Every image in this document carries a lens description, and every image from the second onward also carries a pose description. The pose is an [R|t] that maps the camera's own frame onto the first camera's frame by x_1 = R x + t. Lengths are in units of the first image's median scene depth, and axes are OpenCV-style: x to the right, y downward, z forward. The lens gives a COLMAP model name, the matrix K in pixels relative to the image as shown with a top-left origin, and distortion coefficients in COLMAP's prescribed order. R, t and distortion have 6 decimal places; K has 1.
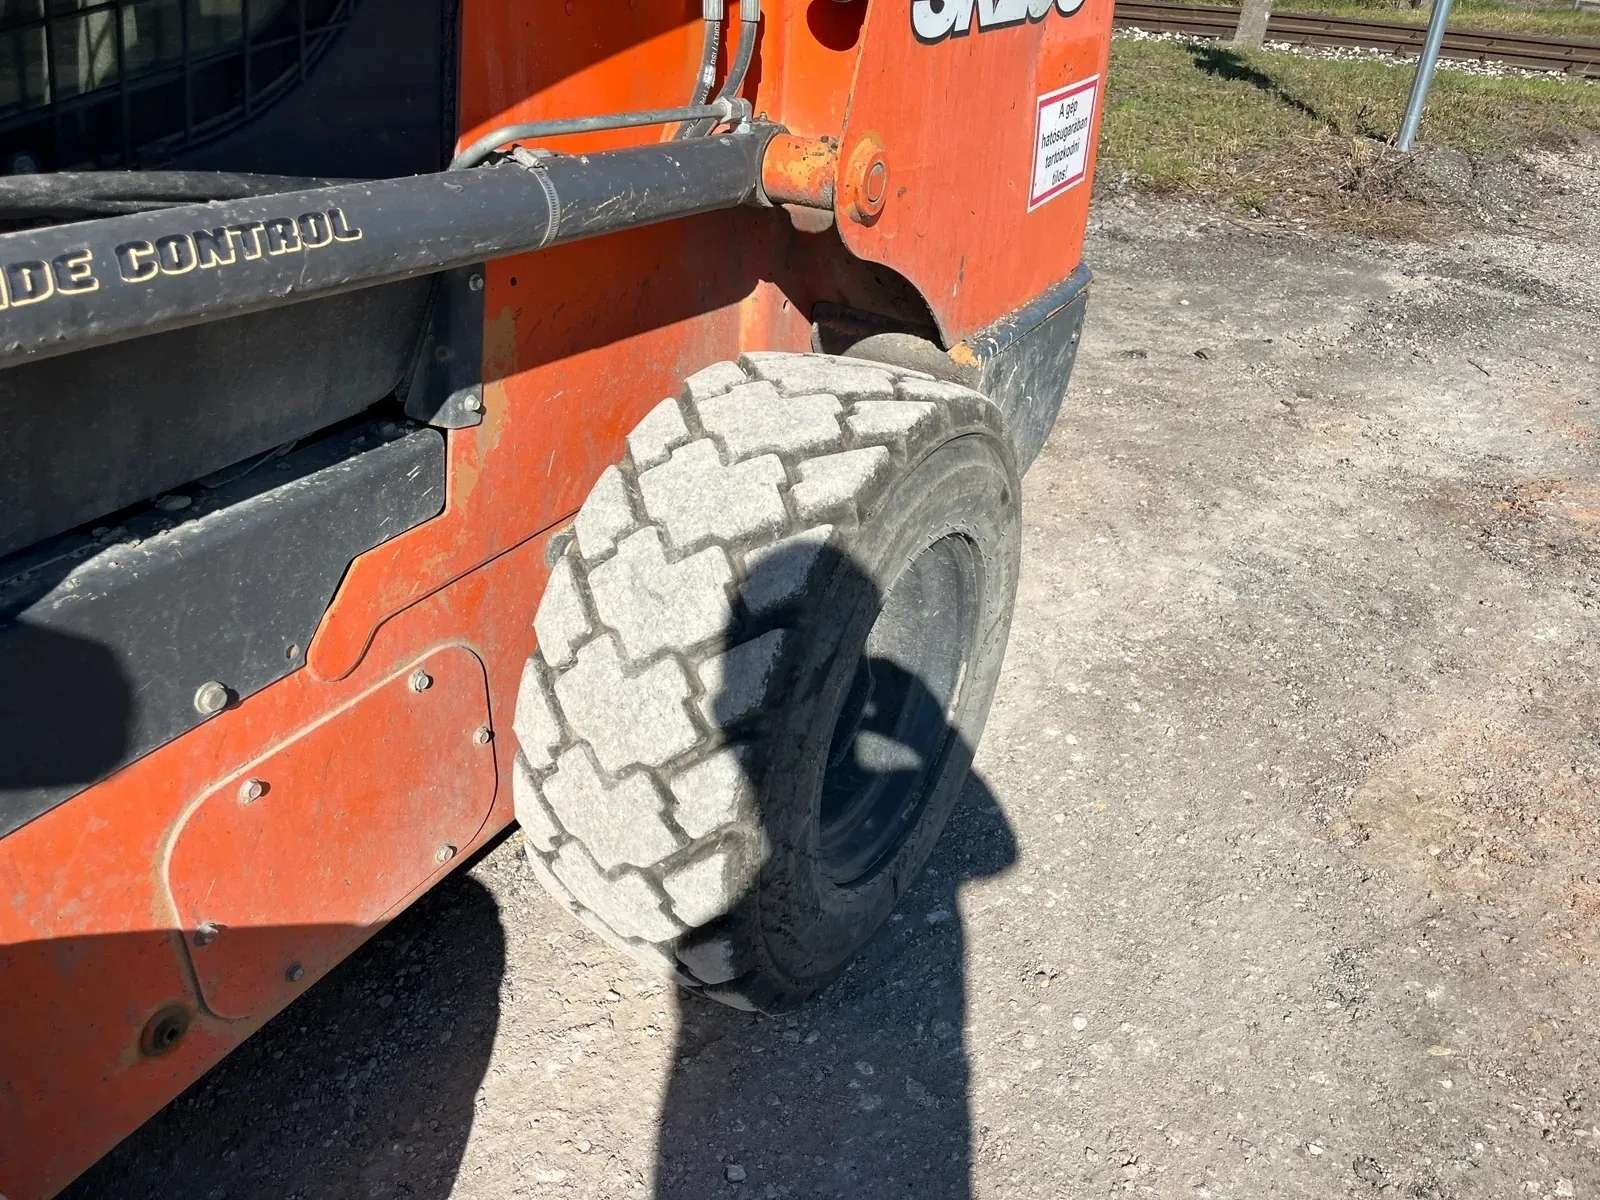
lens RADIAL K [[1208.3, 0, 796.4], [0, 1208.3, 597.6], [0, 0, 1]] dist [0.068529, -0.111500]
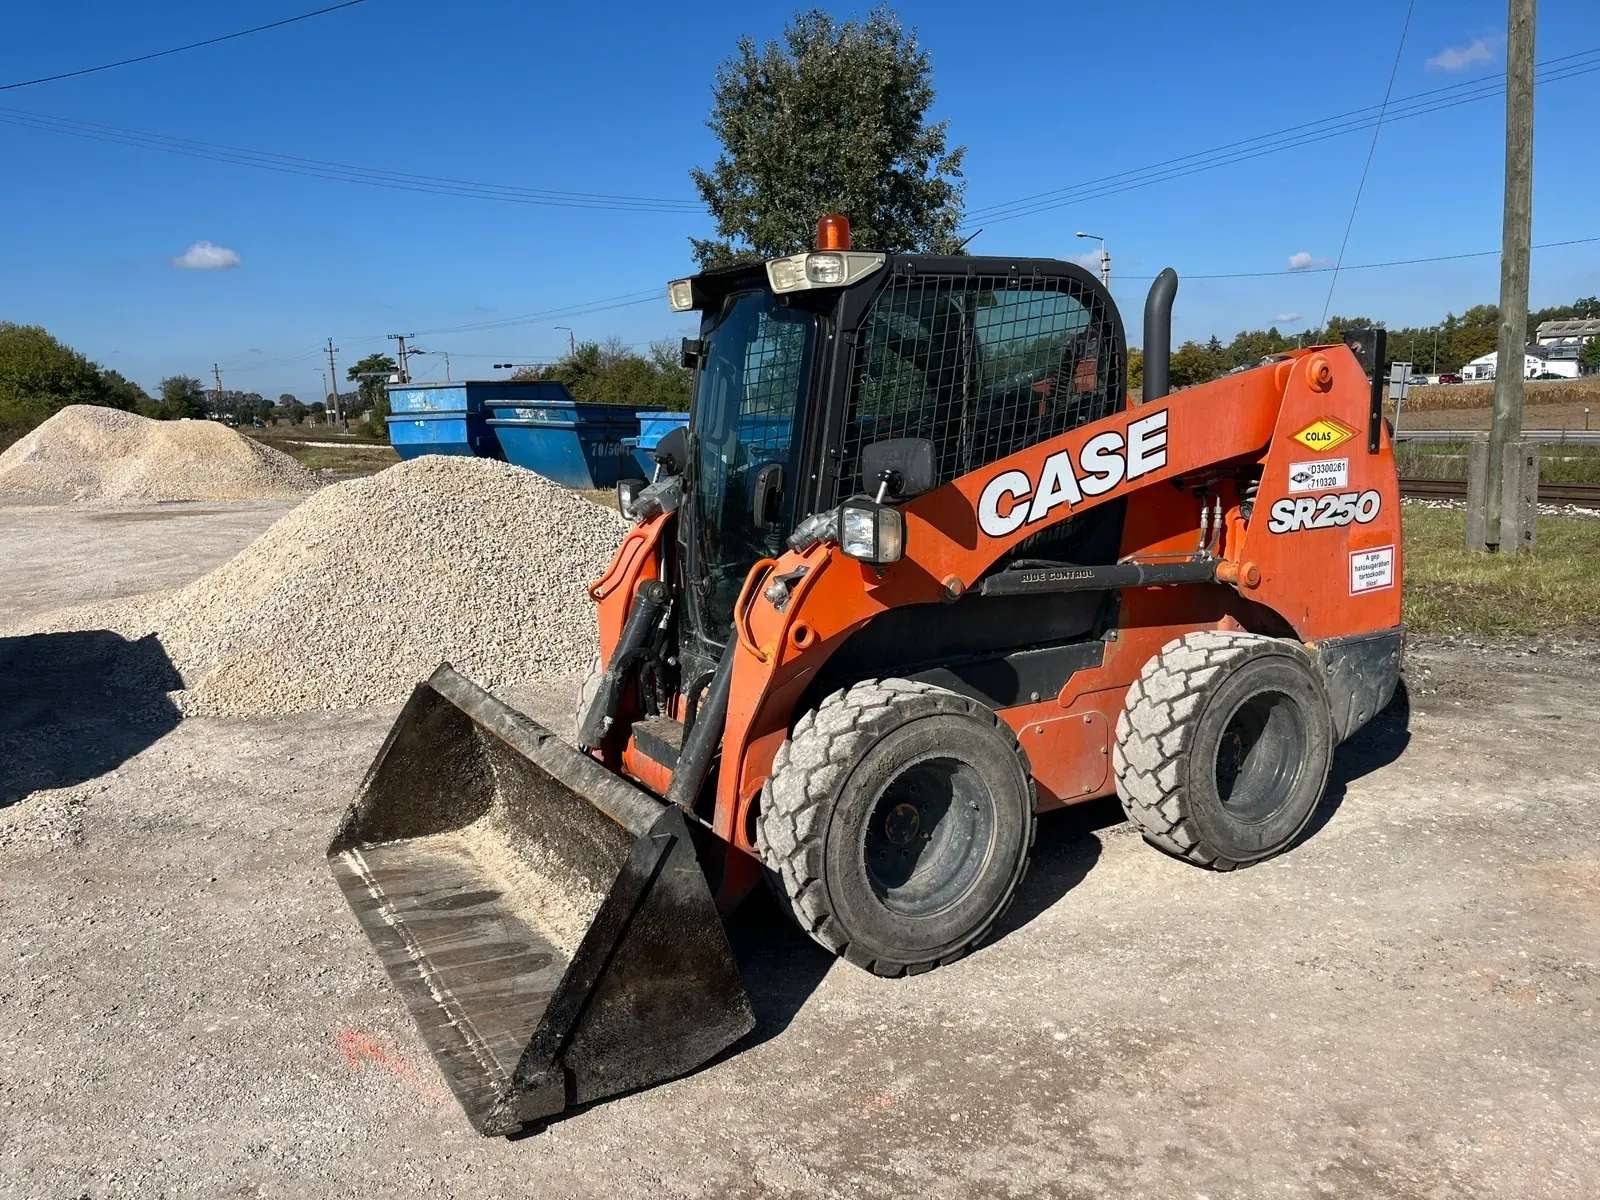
lens RADIAL K [[1208.3, 0, 796.4], [0, 1208.3, 597.6], [0, 0, 1]] dist [0.068529, -0.111500]
pose [[0.872987, 0.016591, -0.487461, 0.593318], [-0.193057, 0.929552, -0.314106, 0.960578], [0.447908, 0.368319, 0.814690, -2.135163]]
